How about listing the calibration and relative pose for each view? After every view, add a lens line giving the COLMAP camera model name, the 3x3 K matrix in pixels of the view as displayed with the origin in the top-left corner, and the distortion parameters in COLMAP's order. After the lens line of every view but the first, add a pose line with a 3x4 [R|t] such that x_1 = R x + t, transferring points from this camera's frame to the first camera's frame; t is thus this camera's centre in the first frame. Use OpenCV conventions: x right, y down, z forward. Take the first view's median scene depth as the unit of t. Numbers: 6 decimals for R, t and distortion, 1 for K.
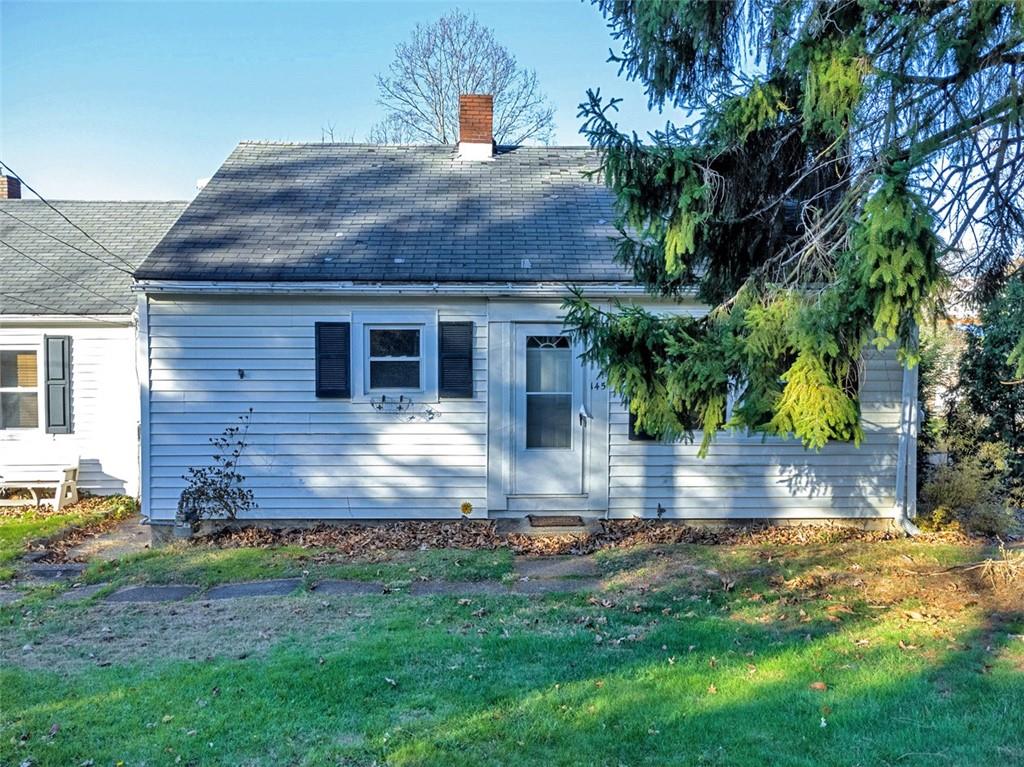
lens RADIAL K [[756.3, 0, 512.0], [0, 756.3, 383.5], [0, 0, 1]] dist [-0.008588, 0.006344]
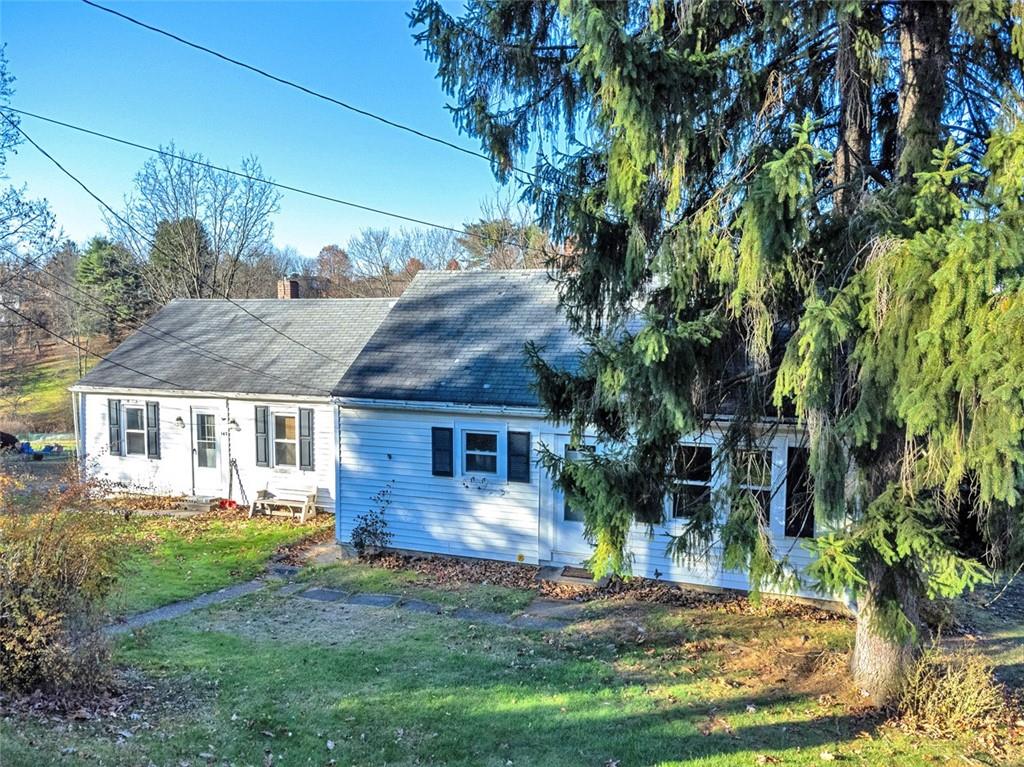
lens RADIAL K [[756.3, 0, 512.0], [0, 756.3, 383.5], [0, 0, 1]] dist [-0.008588, 0.006344]
pose [[0.933755, 0.032961, -0.356391, 0.436013], [-0.019614, 0.998967, 0.041000, -0.234783], [0.357374, -0.031293, 0.933437, -0.376855]]
